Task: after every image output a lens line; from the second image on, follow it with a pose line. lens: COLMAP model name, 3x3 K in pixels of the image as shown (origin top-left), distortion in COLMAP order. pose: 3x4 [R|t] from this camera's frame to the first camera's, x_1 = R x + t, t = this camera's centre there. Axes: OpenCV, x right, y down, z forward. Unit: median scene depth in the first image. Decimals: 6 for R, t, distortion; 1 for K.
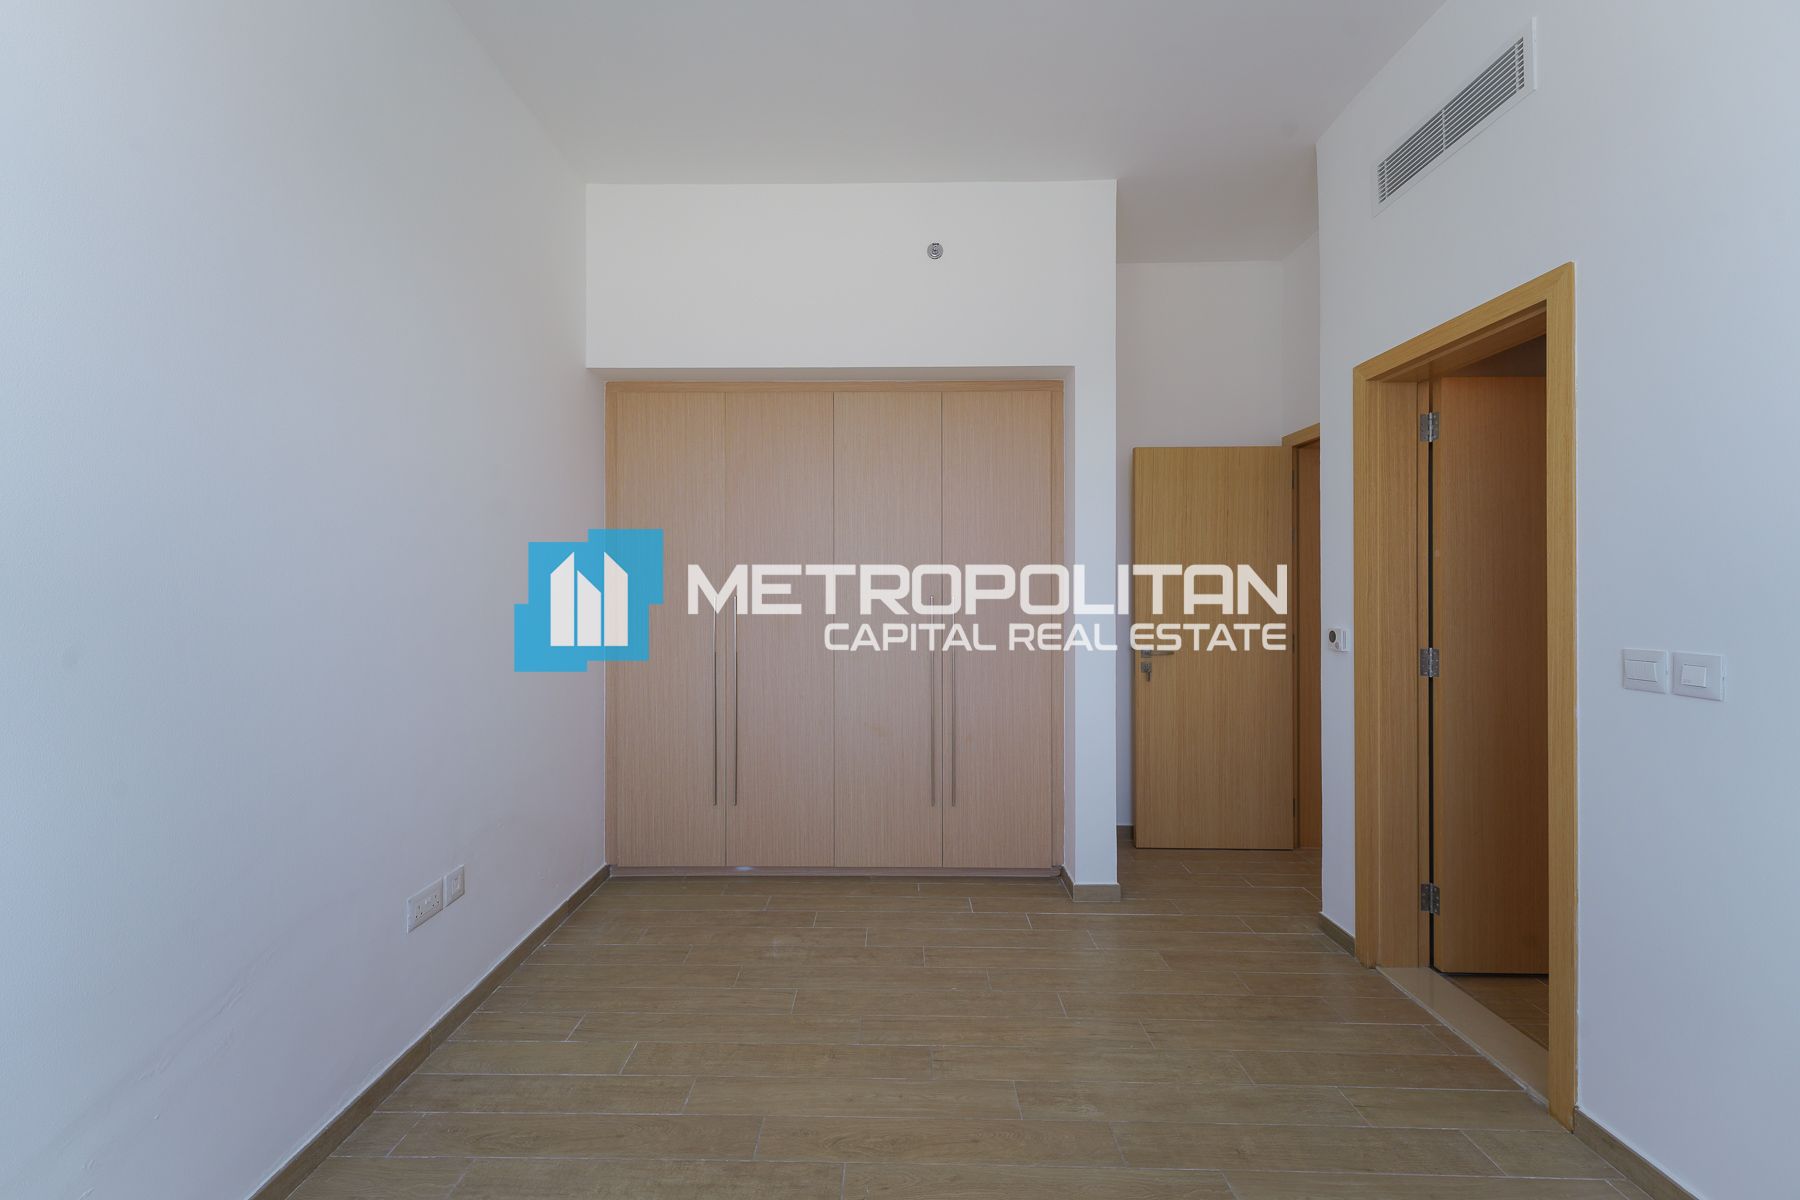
lens RADIAL K [[729.0, 0, 881.7], [0, 729.0, 590.9], [0, 0, 1]] dist [0.007807, -0.000779]
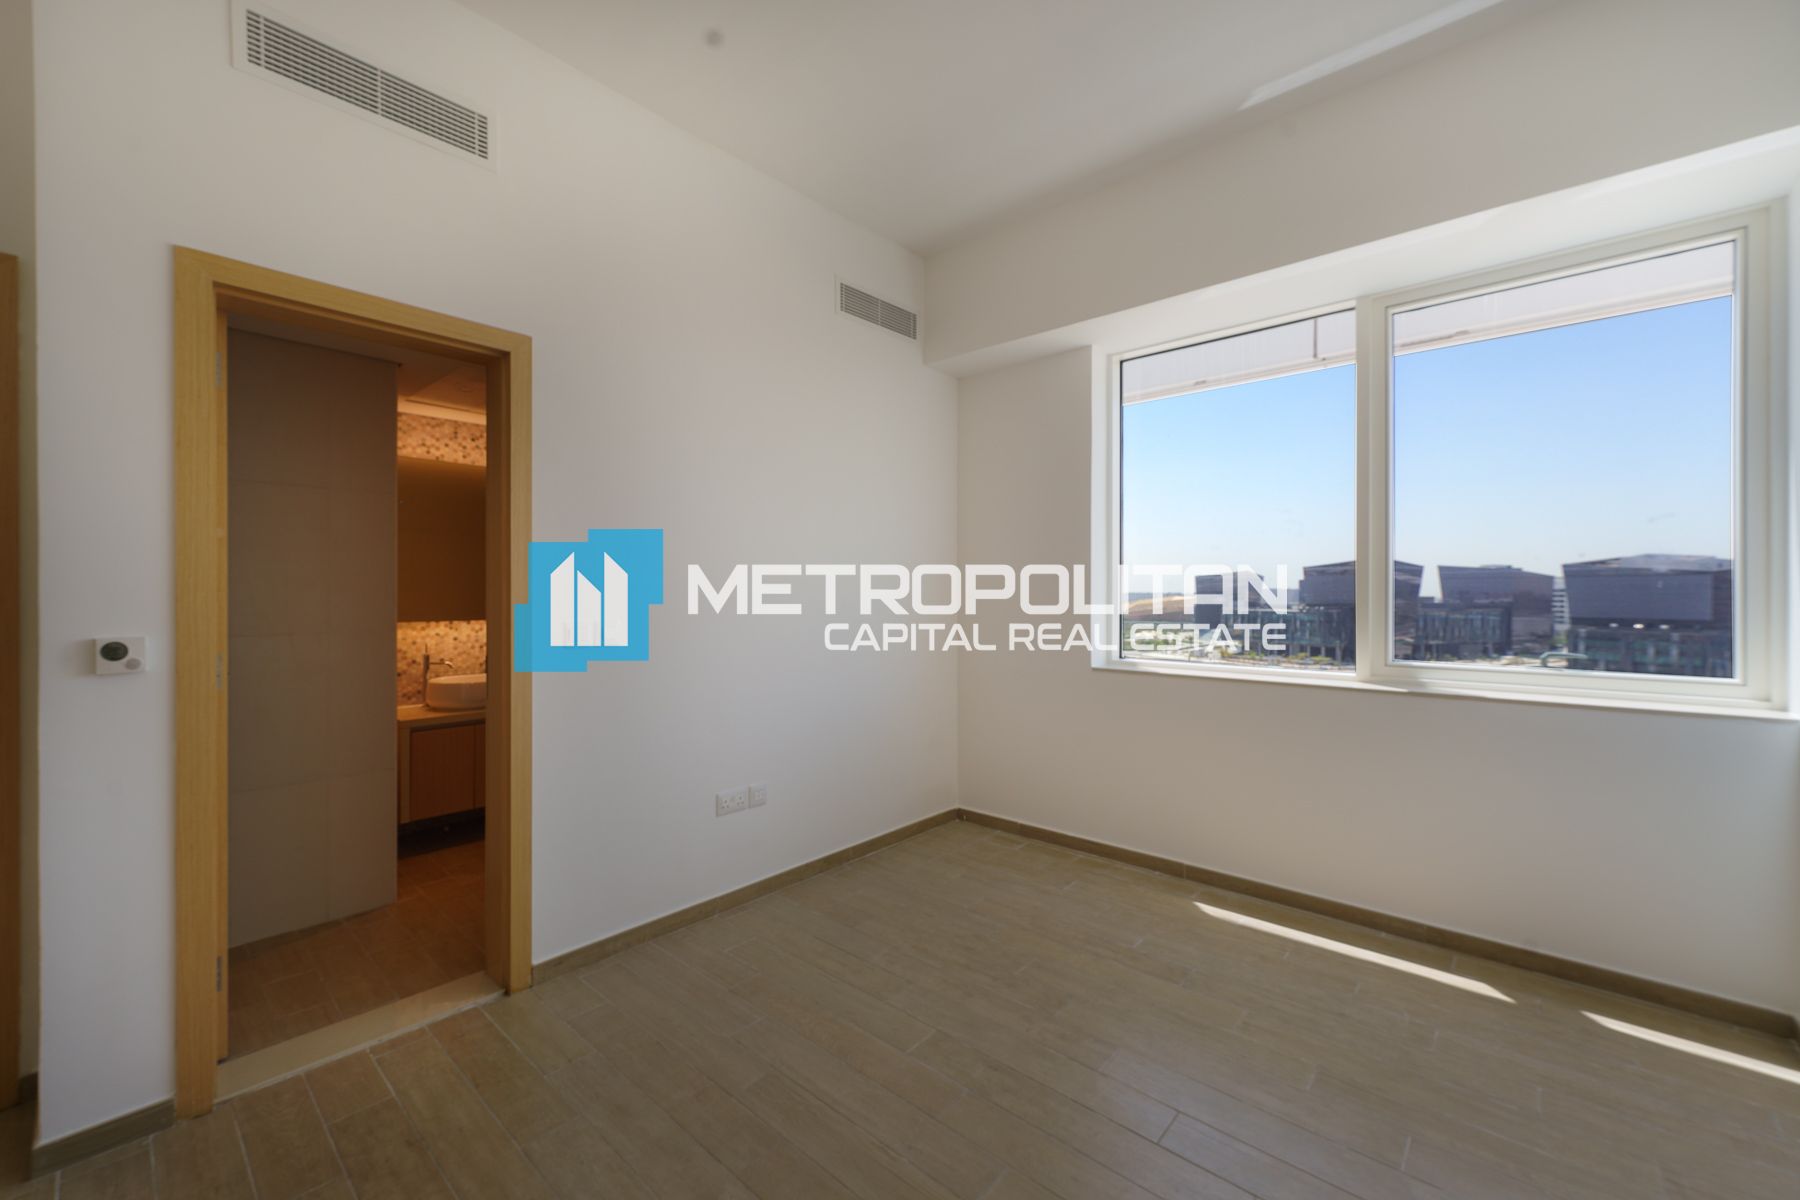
lens RADIAL K [[729.0, 0, 881.7], [0, 729.0, 590.9], [0, 0, 1]] dist [0.007807, -0.000779]
pose [[-0.755063, 0.003698, 0.655641, -0.331266], [0.001372, 0.999991, -0.004061, 0.017418], [-0.655650, -0.002166, -0.755061, 1.259751]]
